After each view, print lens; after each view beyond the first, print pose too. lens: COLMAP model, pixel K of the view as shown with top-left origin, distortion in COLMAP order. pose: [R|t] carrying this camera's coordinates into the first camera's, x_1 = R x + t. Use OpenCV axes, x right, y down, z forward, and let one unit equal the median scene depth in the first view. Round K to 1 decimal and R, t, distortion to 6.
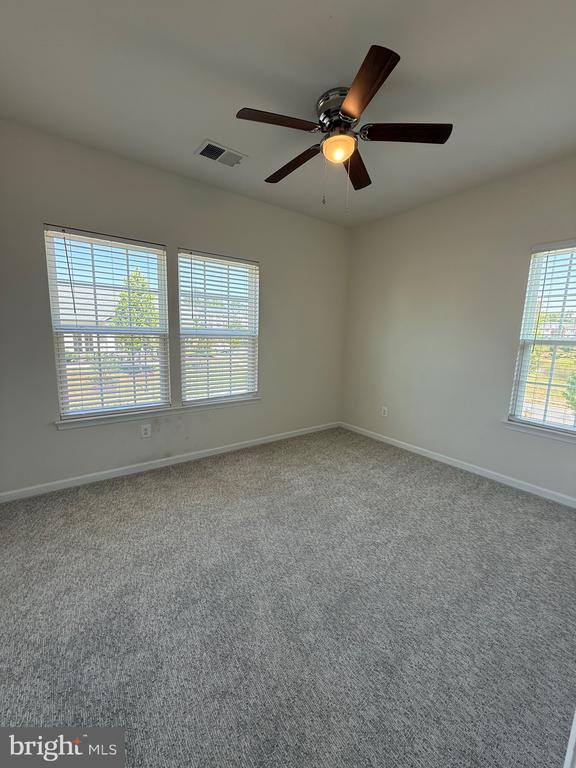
lens RADIAL K [[307.0, 0, 286.7], [0, 307.0, 382.5], [0, 0, 1]] dist [0.000381, -0.000284]
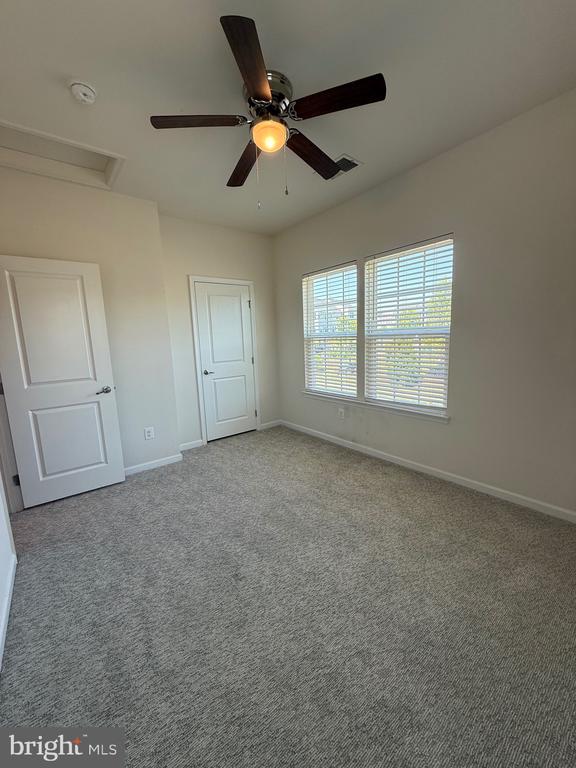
lens RADIAL K [[307.0, 0, 286.7], [0, 307.0, 382.5], [0, 0, 1]] dist [0.000381, -0.000284]
pose [[0.020088, 0.123129, -0.992187, 0.784830], [-0.119222, 0.985602, 0.119898, -0.094737], [0.992664, 0.115882, 0.034478, 0.730911]]
